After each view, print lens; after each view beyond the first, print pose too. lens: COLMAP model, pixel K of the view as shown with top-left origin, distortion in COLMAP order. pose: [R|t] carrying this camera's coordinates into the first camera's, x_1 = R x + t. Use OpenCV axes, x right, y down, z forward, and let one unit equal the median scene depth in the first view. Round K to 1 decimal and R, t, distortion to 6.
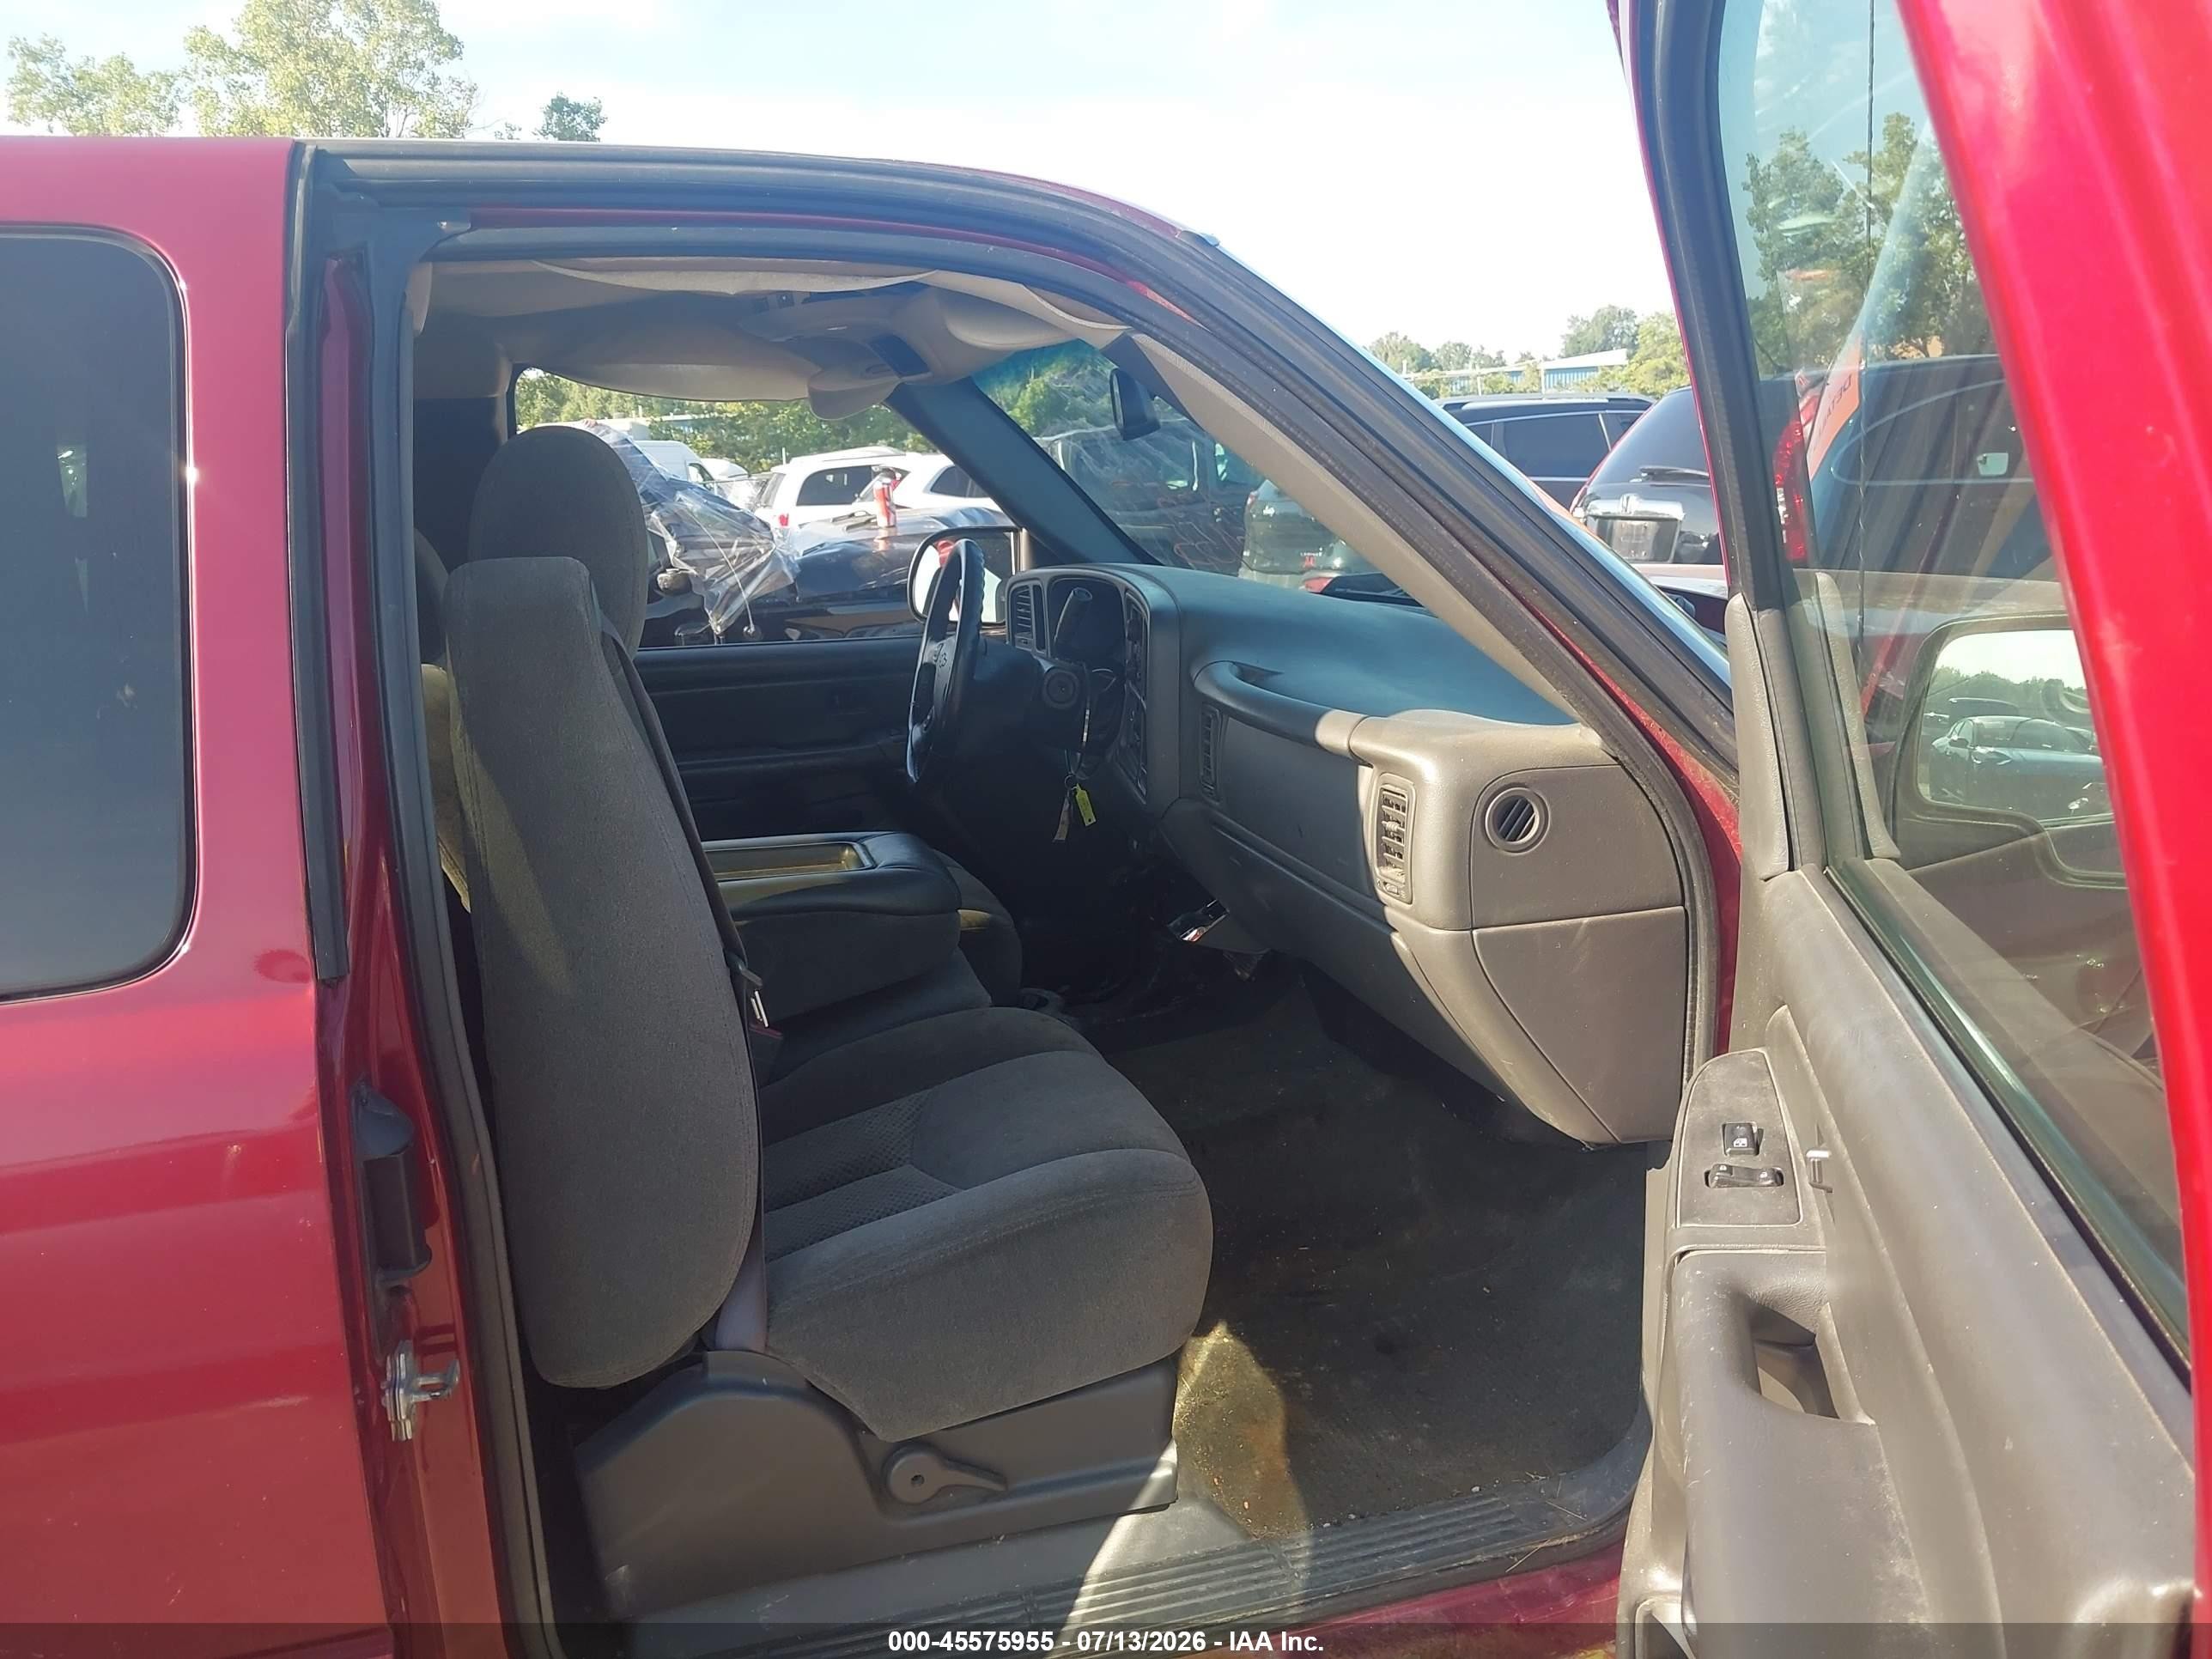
lens RADIAL K [[1789.5, 0, 1106.0], [0, 1789.5, 829.5], [0, 0, 1]] dist [0.014449, 0.000256]
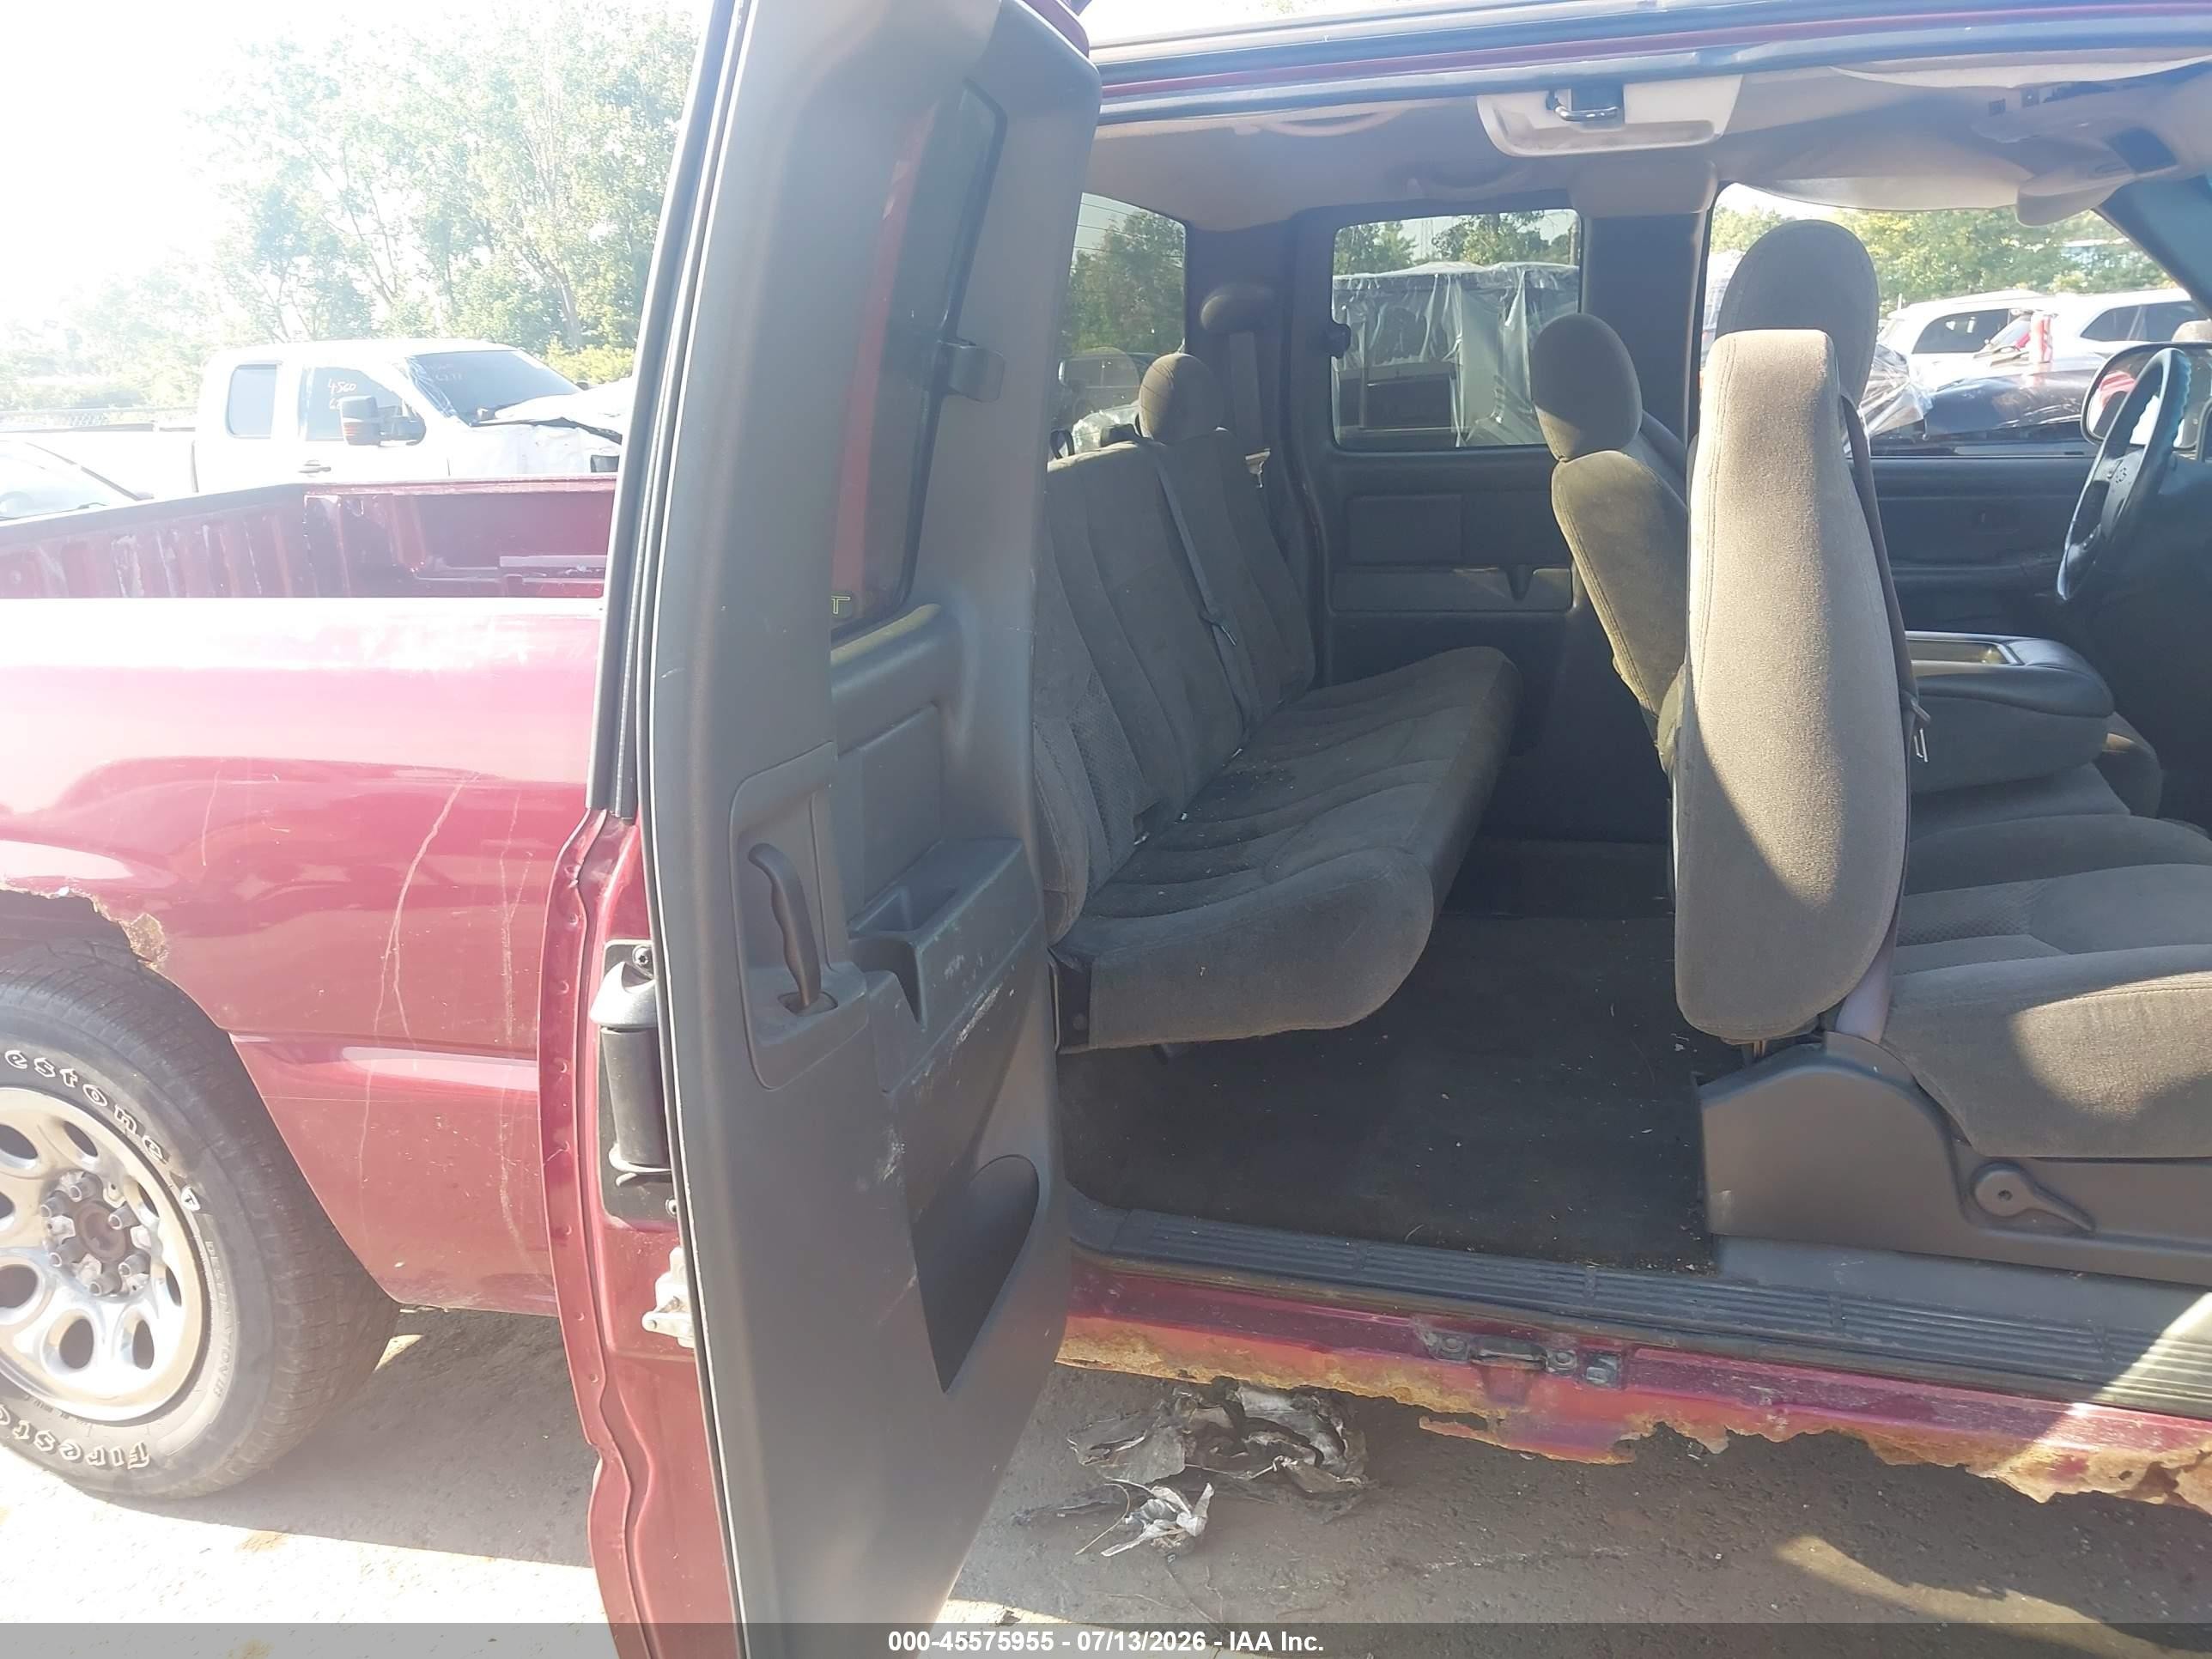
lens RADIAL K [[1789.5, 0, 1106.0], [0, 1789.5, 829.5], [0, 0, 1]] dist [0.014449, 0.000256]
pose [[0.842531, 0.152665, -0.516561, -0.021065], [-0.112651, 0.987729, 0.108176, 0.052105], [0.526737, -0.032950, 0.849389, -0.132981]]
